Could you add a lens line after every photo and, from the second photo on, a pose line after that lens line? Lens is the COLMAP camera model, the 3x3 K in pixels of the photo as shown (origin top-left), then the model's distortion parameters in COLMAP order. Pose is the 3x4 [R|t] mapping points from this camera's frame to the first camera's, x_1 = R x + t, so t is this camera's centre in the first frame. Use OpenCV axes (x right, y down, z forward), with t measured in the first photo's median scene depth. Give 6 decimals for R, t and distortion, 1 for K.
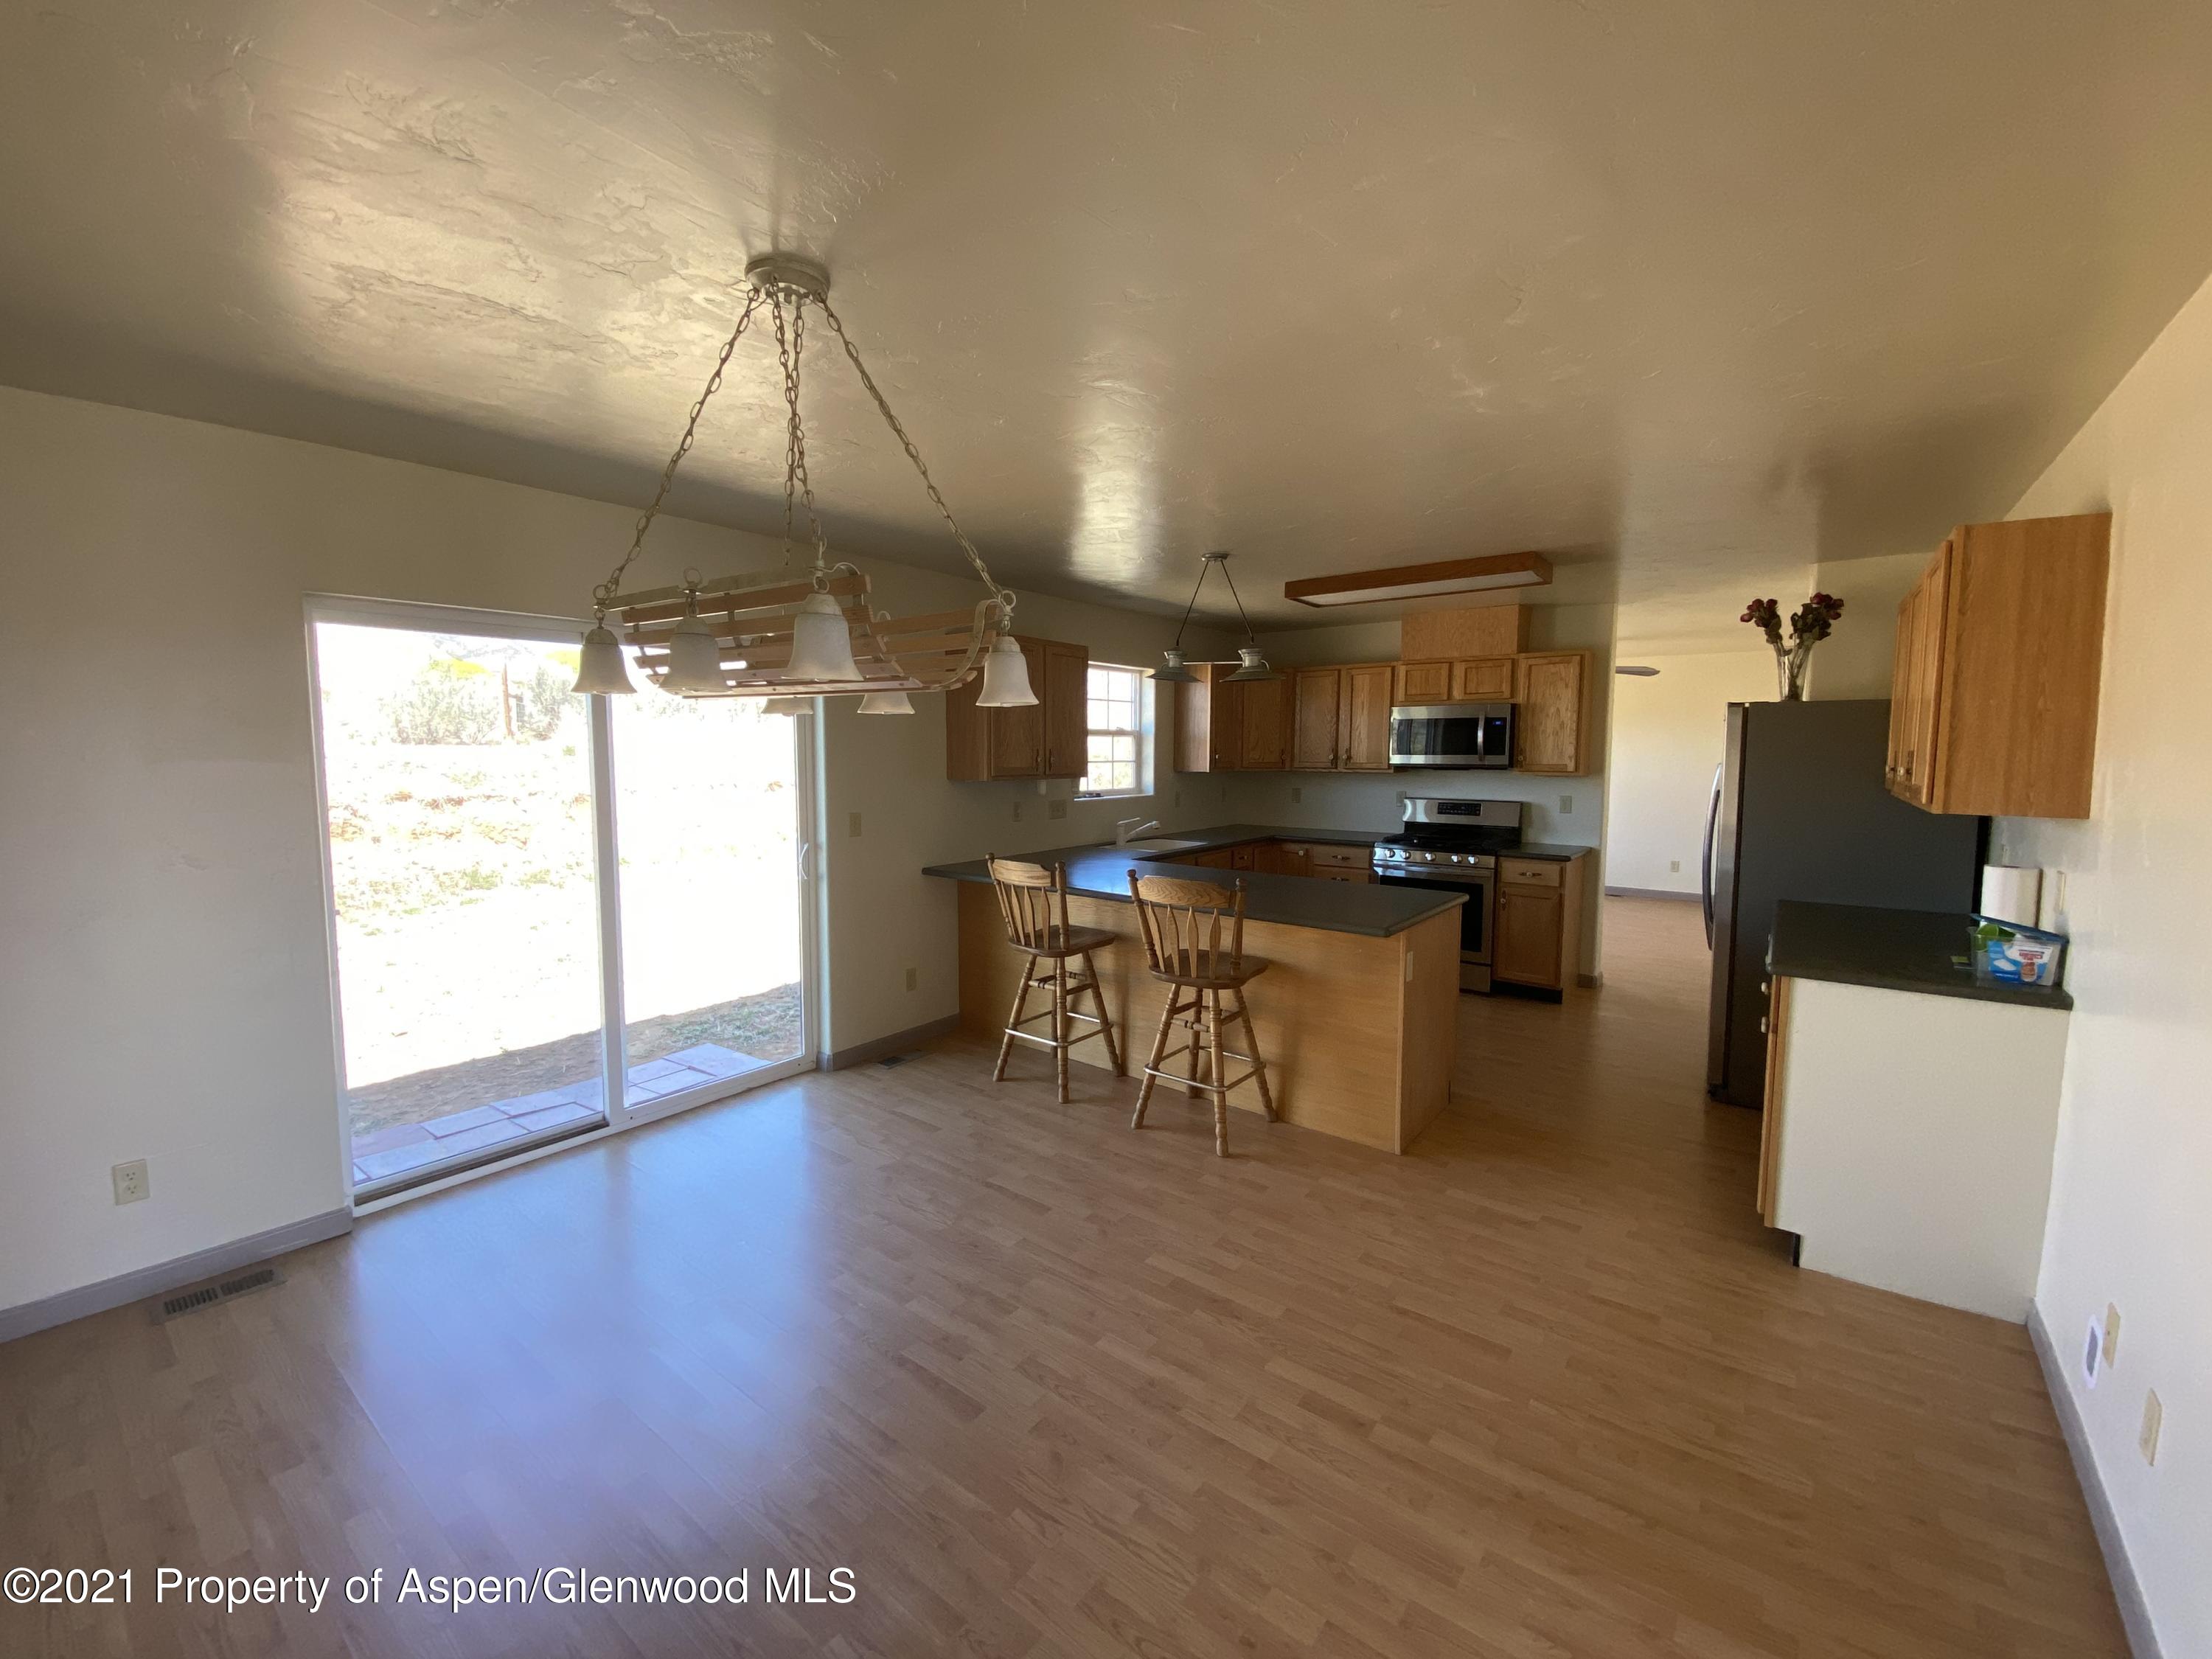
lens RADIAL K [[891.6, 0, 1085.6], [0, 891.6, 830.5], [0, 0, 1]] dist [0.017875, -0.020460]
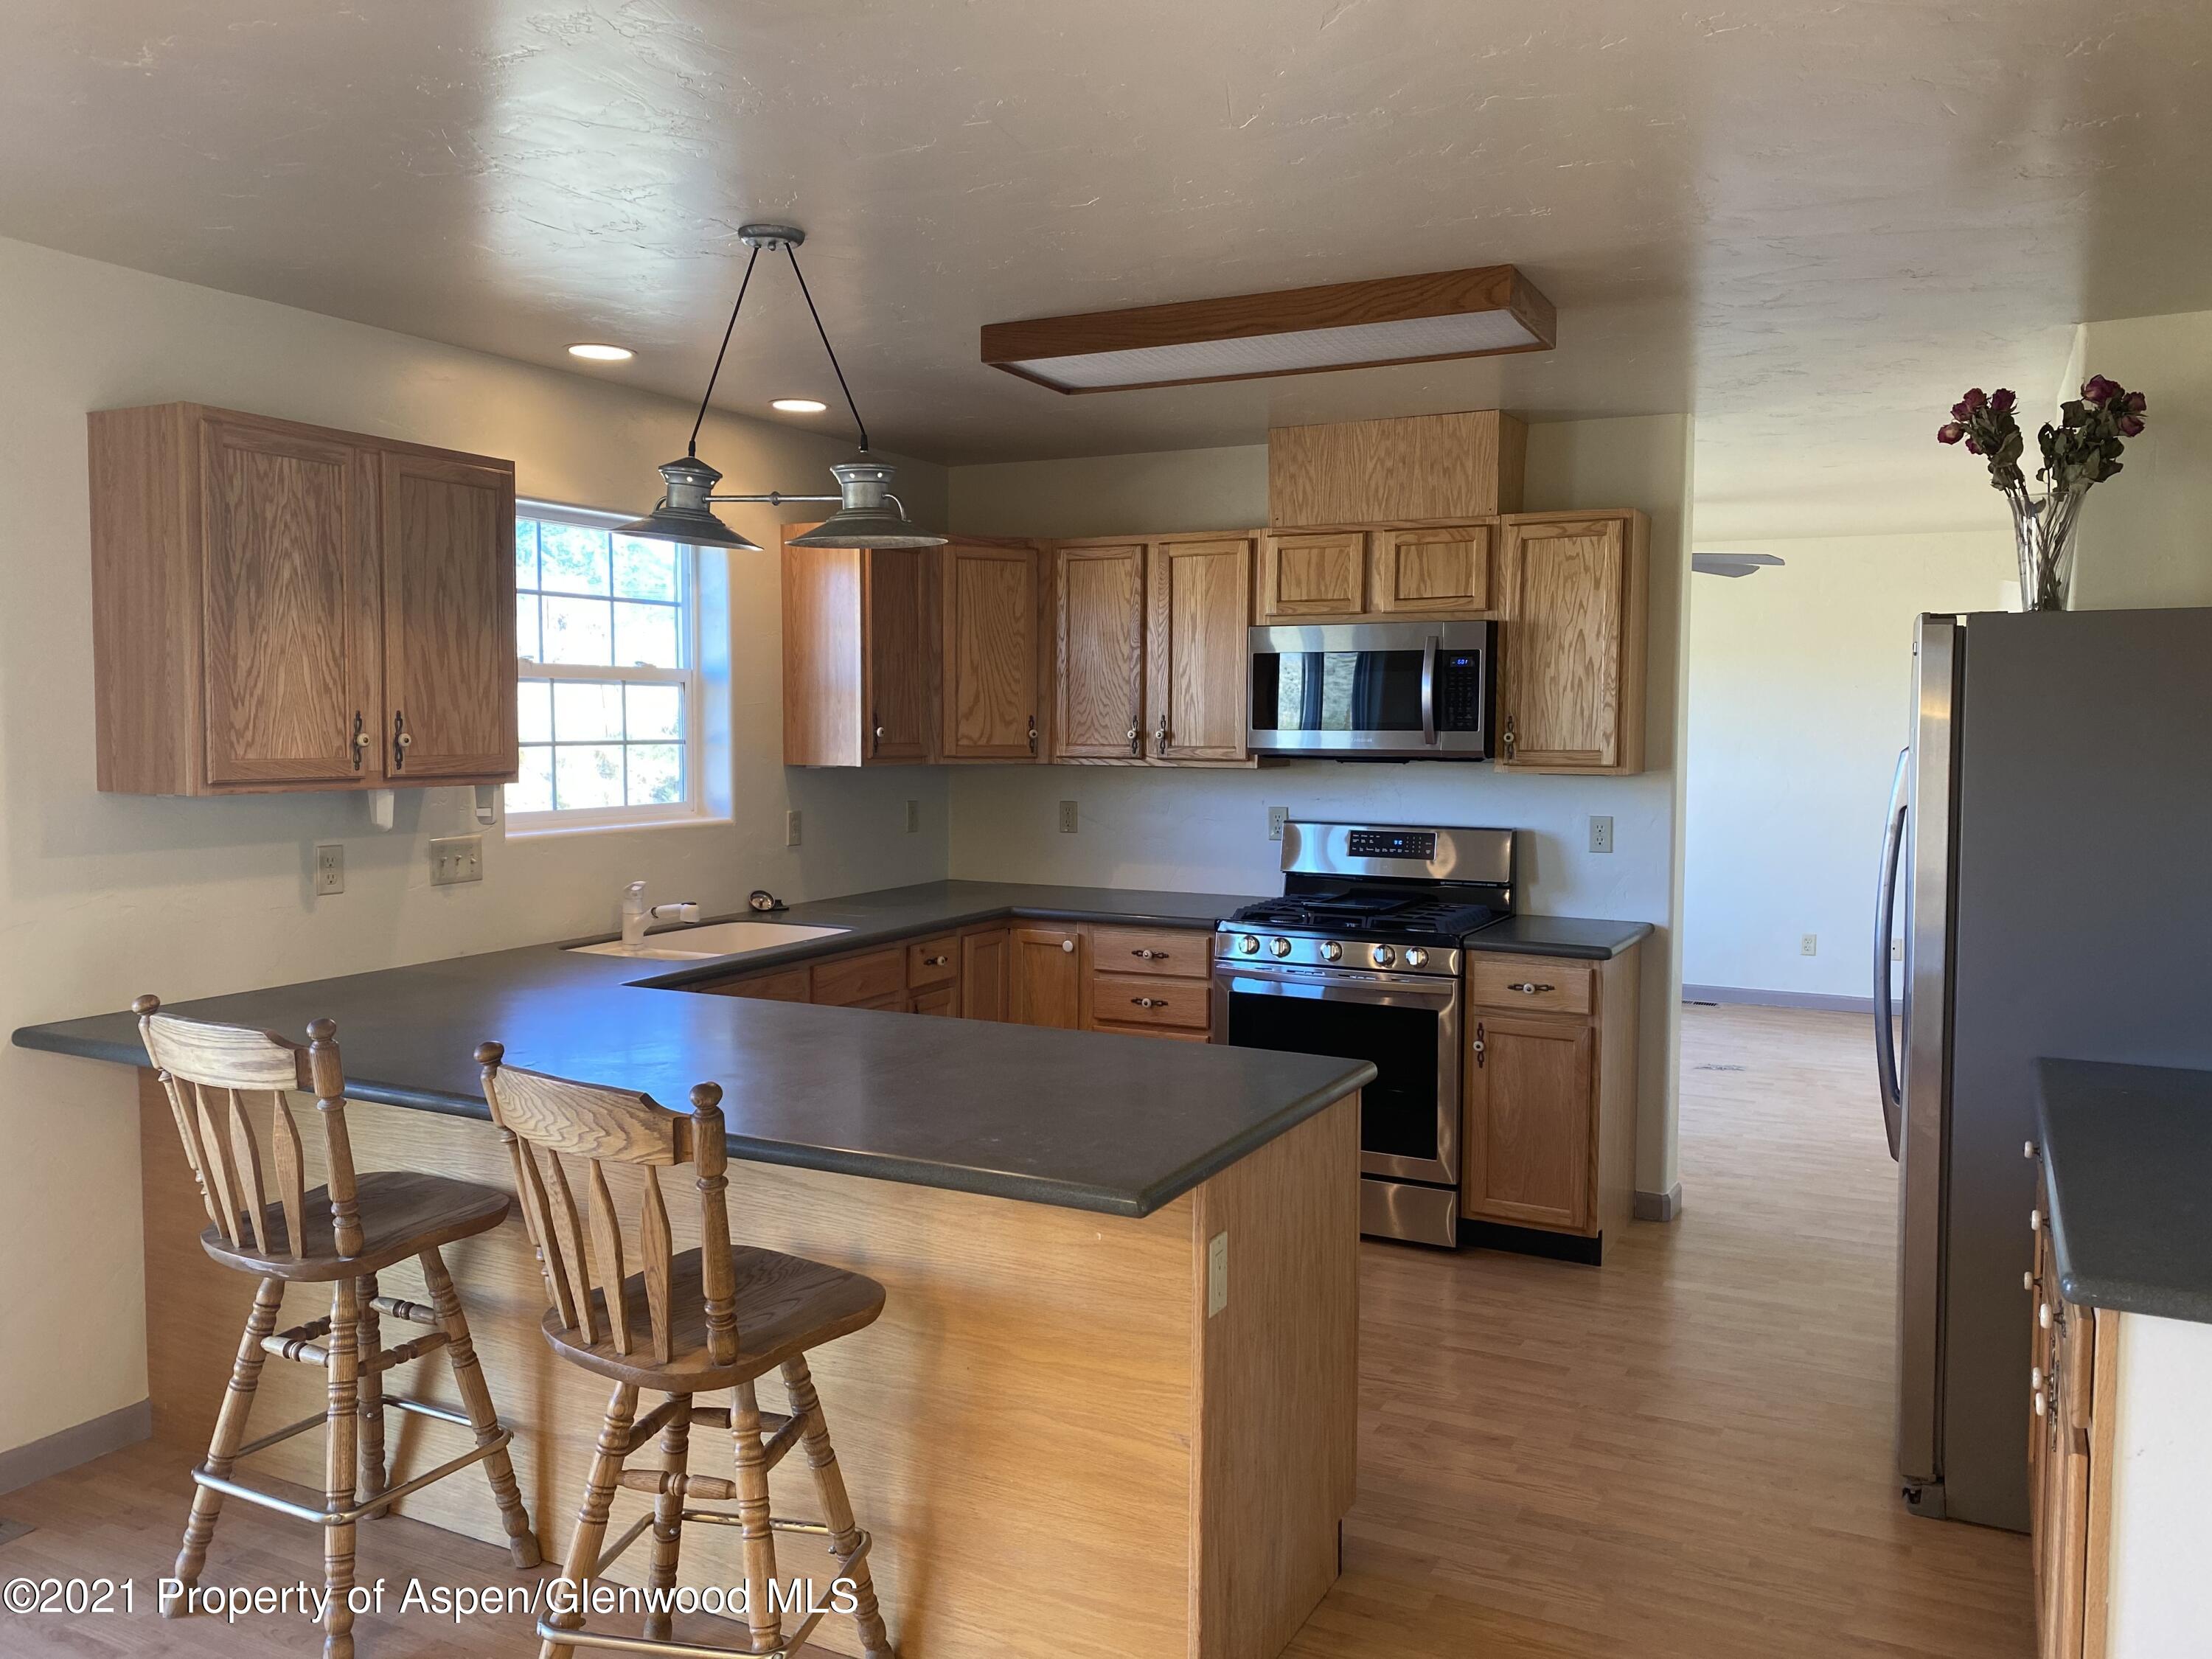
lens RADIAL K [[1677.3, 0, 1106.0], [0, 1677.3, 829.5], [0, 0, 1]] dist [0.033086, -0.003475]
pose [[0.980997, -0.009469, 0.193792, 0.110892], [0.013993, 0.999660, -0.021990, -0.016616], [-0.193518, 0.024284, 0.980796, 0.182535]]
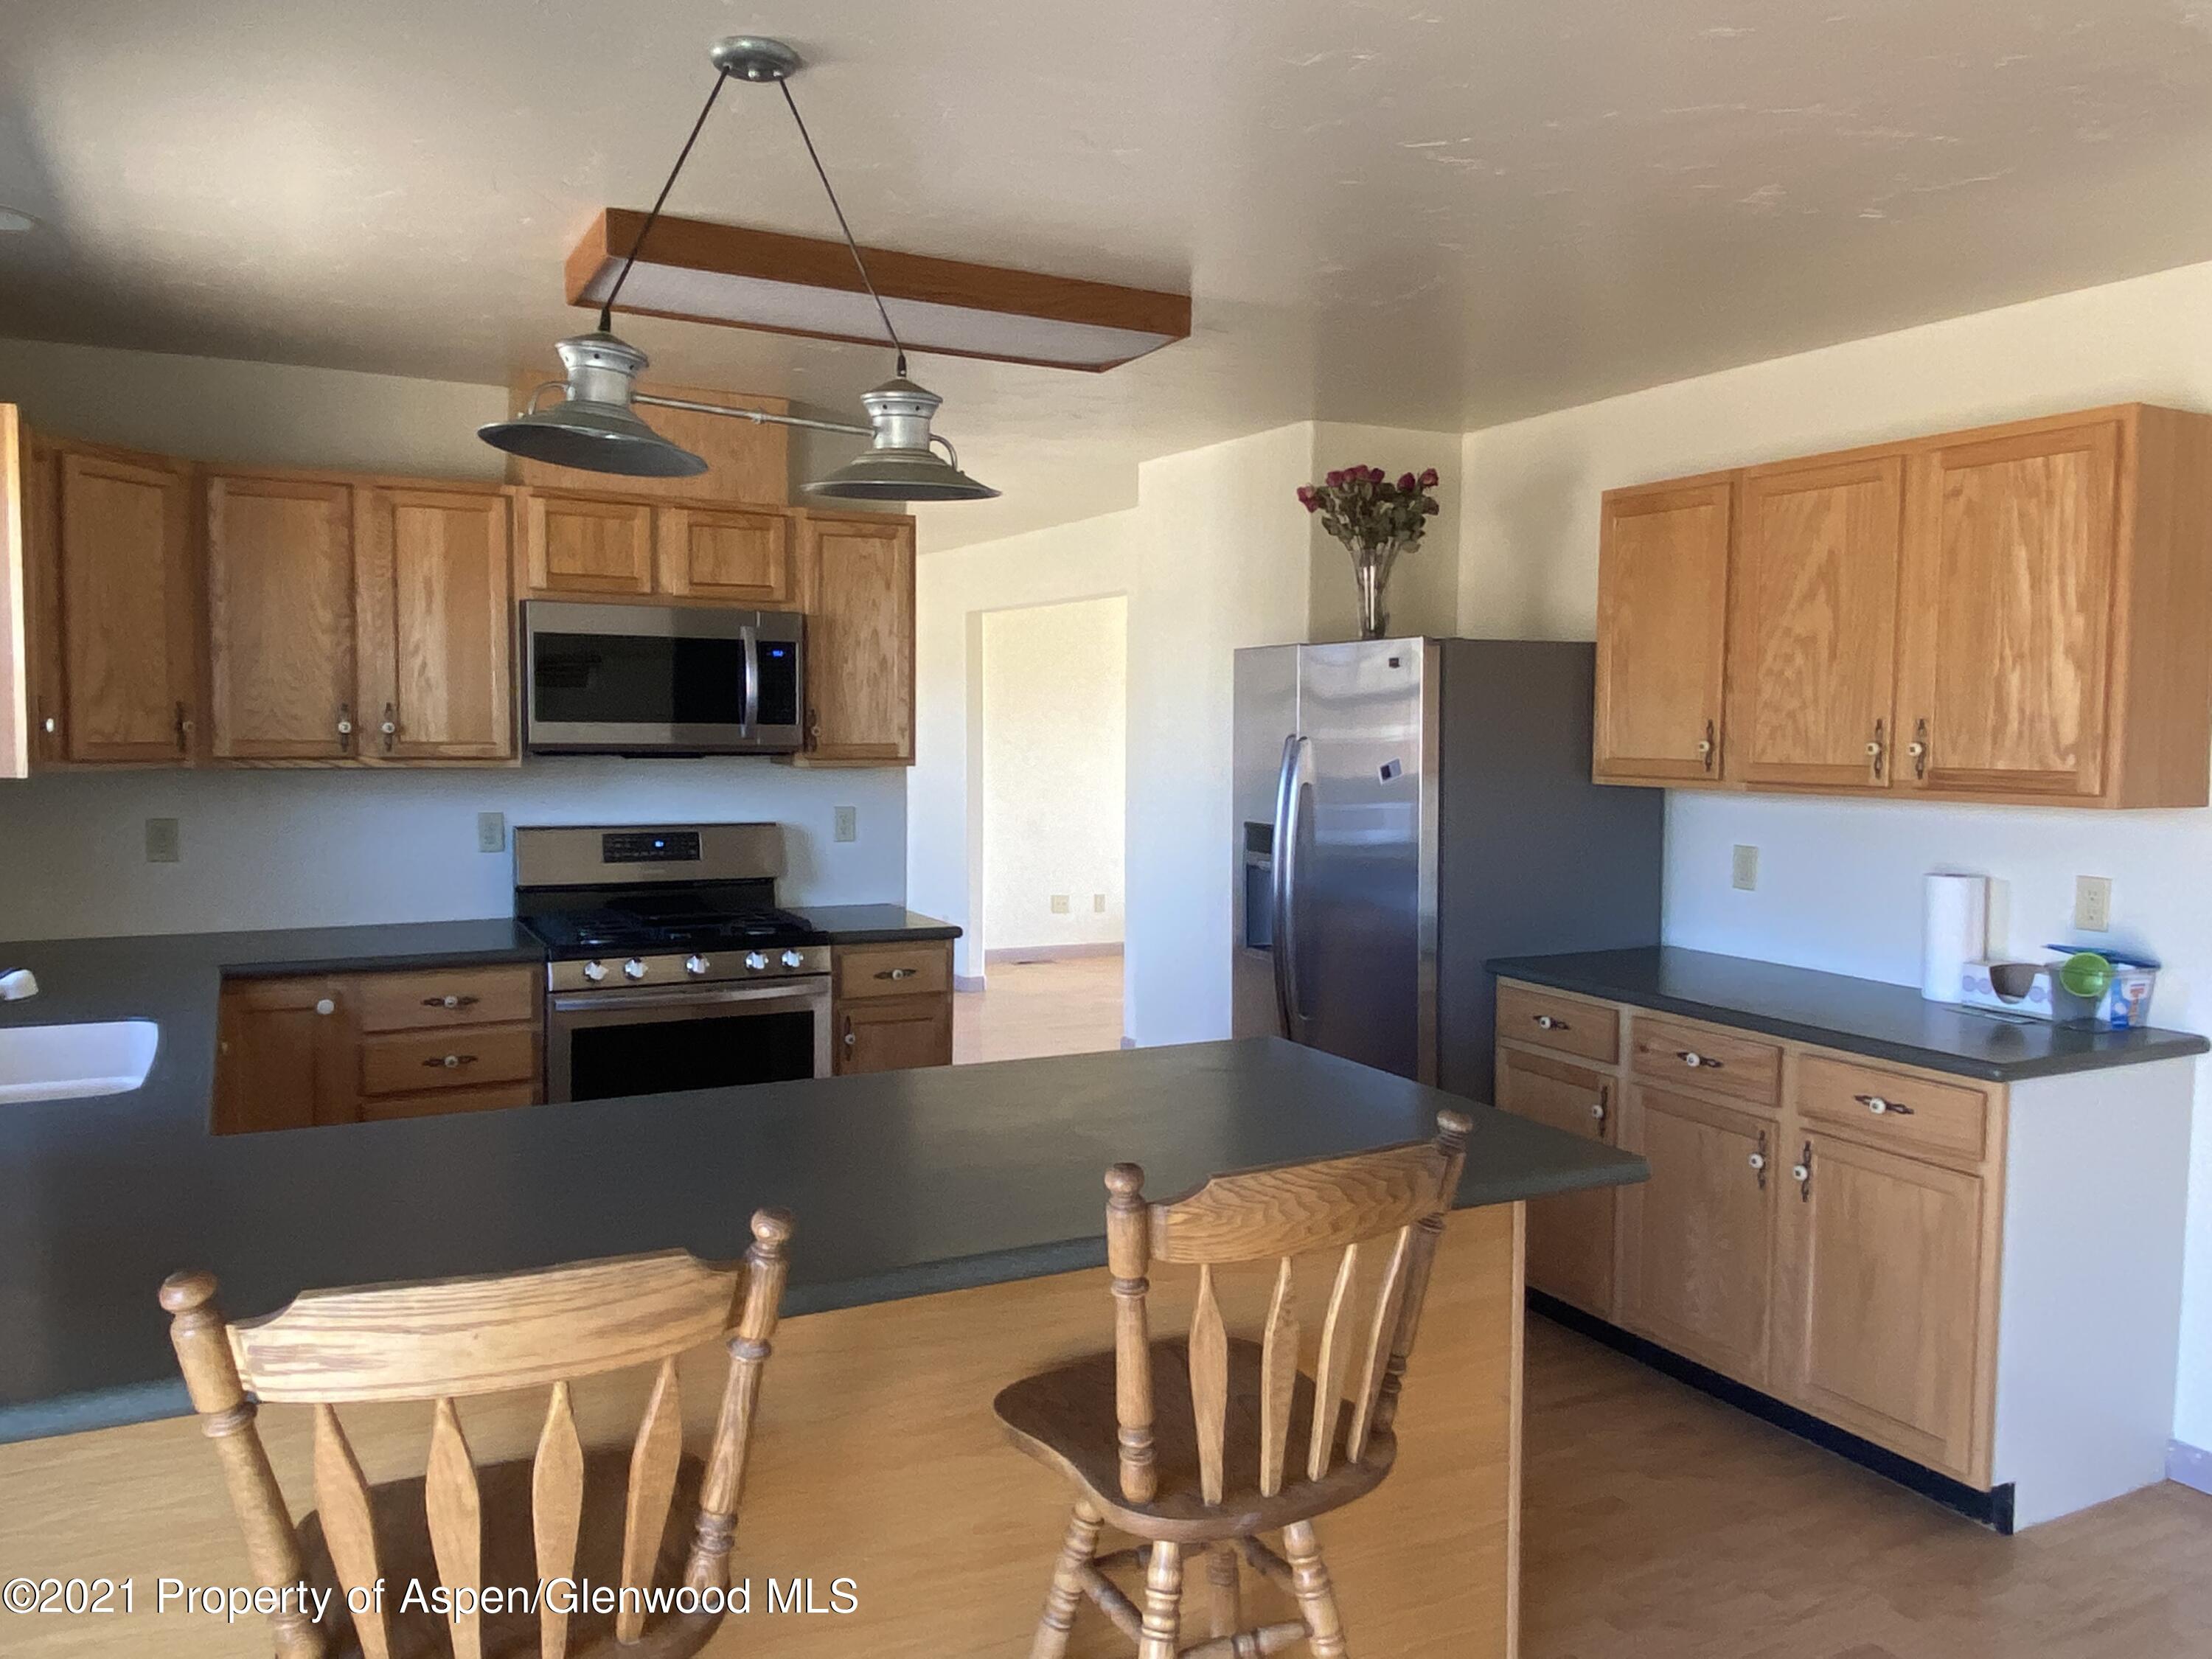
lens RADIAL K [[1641.5, 0, 1106.0], [0, 1641.5, 829.5], [0, 0, 1]] dist [0.051139, -0.002436]
pose [[0.391573, -0.057256, 0.918364, -0.258604], [0.073243, 0.996835, 0.030919, -0.046387], [-0.917227, 0.055157, 0.394527, 0.539631]]
